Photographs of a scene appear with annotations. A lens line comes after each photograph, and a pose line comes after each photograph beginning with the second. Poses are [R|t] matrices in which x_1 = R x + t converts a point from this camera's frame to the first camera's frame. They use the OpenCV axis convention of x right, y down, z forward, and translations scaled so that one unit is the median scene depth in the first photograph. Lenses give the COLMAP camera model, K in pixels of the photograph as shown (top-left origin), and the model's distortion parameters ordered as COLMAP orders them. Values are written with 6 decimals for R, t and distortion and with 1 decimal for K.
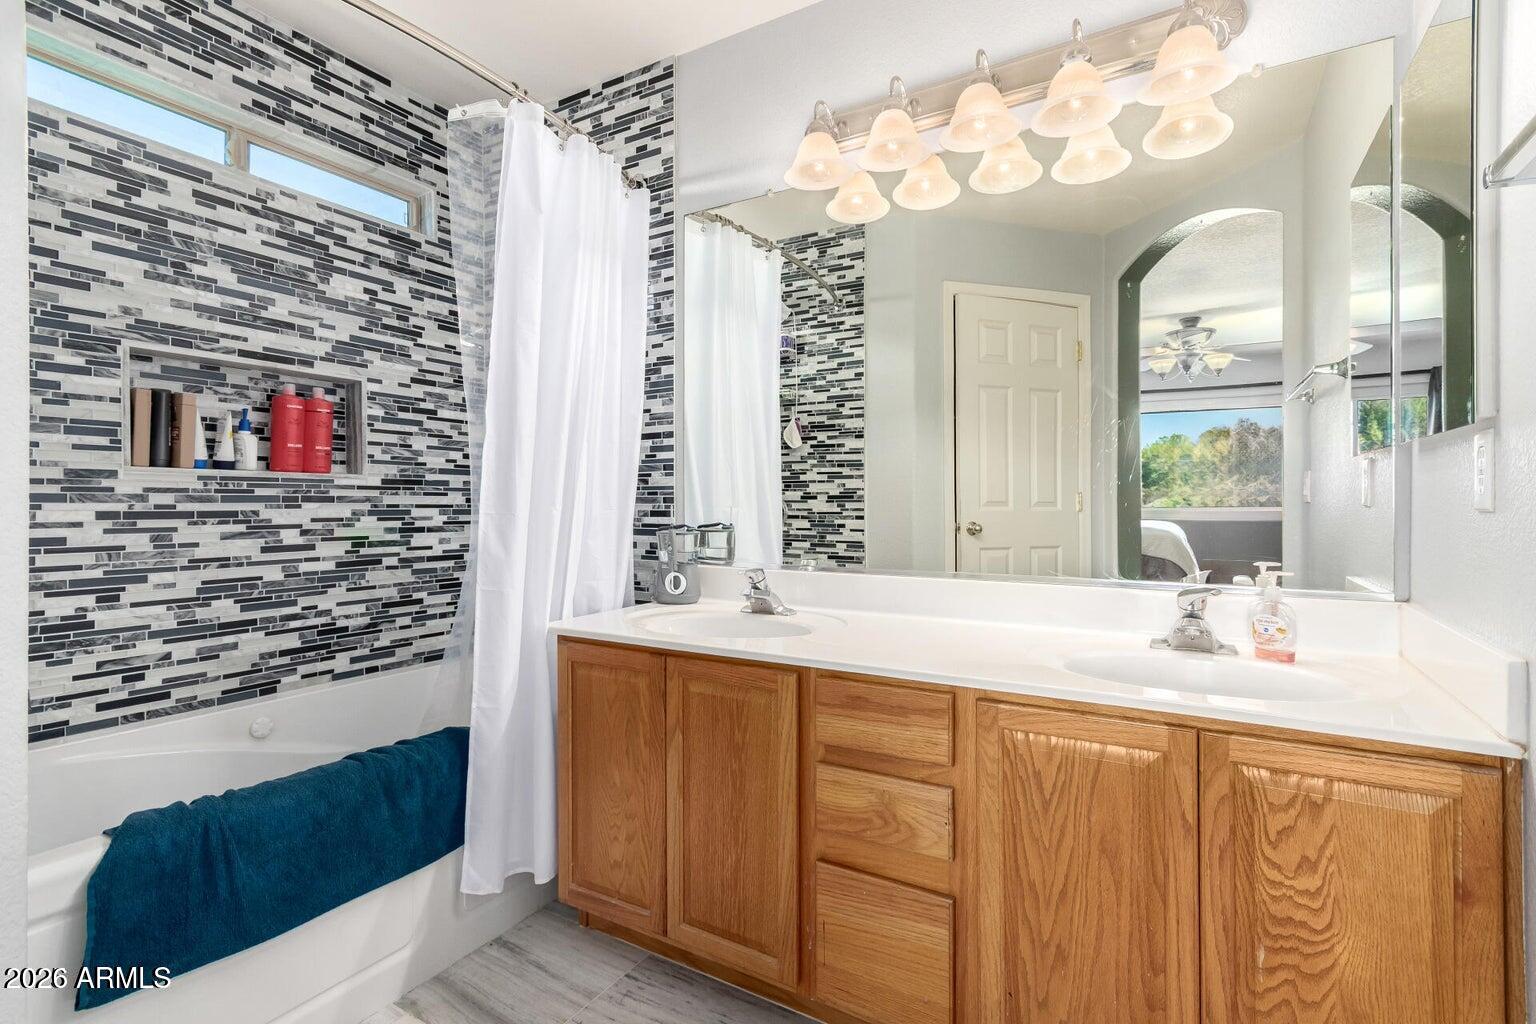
lens RADIAL K [[722.9, 0, 771.9], [0, 722.9, 503.9], [0, 0, 1]] dist [0.005095, 0.000675]
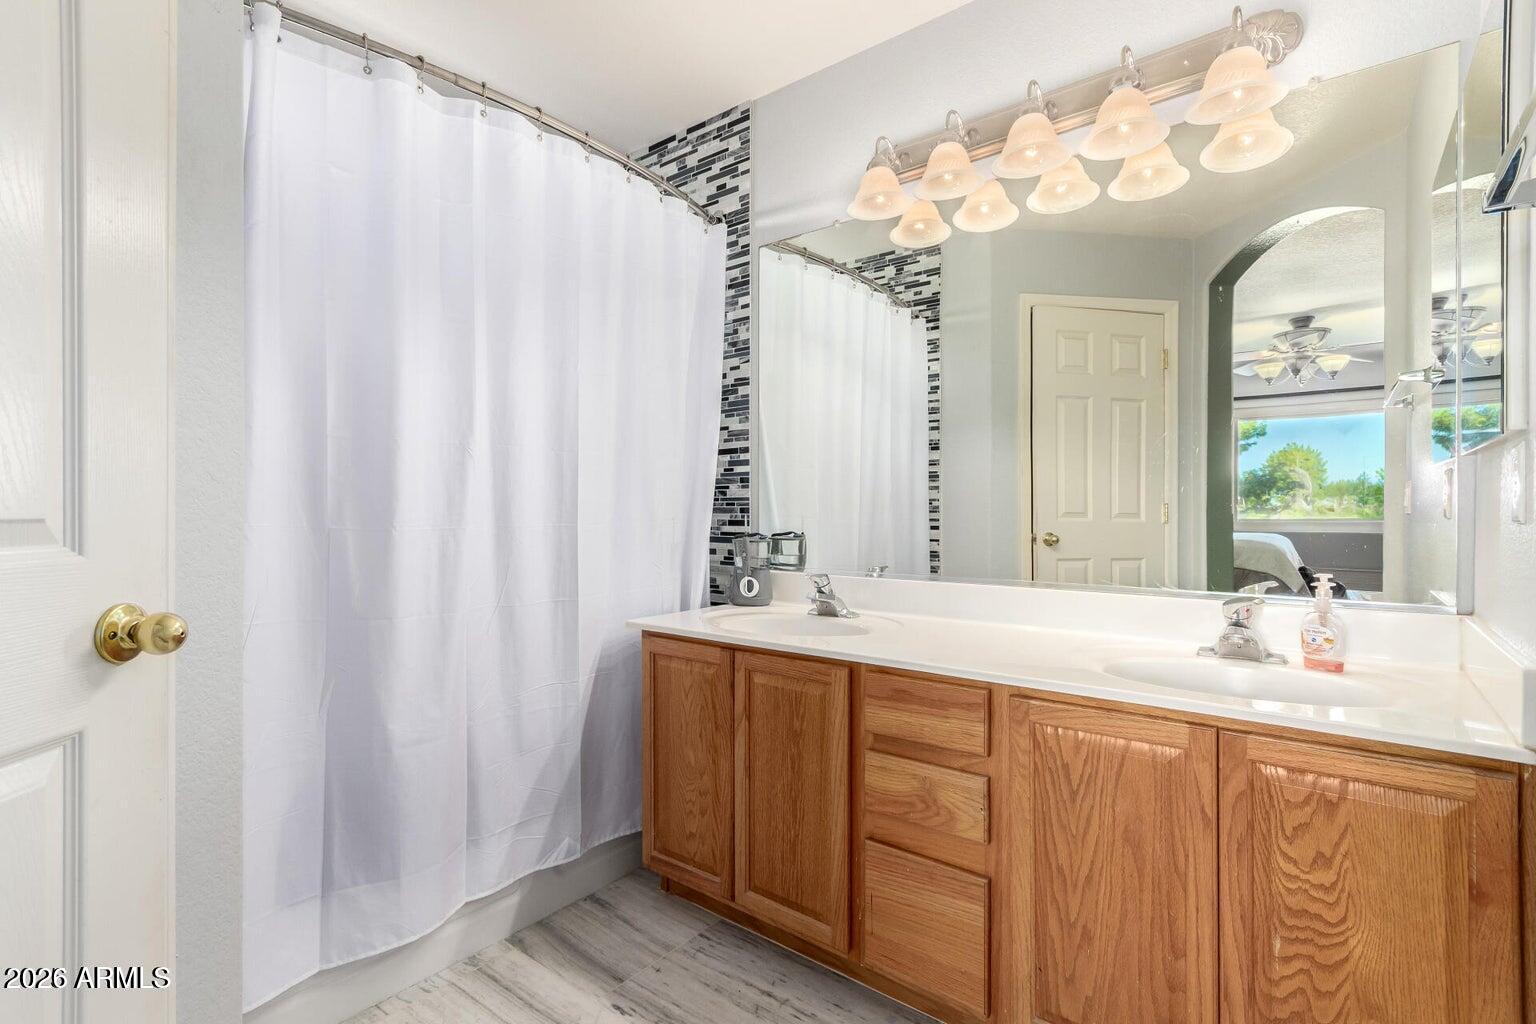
lens RADIAL K [[722.9, 0, 766.1], [0, 722.9, 515.3], [0, 0, 1]] dist [0.005095, 0.000675]
pose [[0.989952, 0.002592, -0.141377, 0.059085], [-0.002379, 0.999996, 0.001674, 0.000316], [0.141381, -0.001321, 0.989954, -0.095797]]
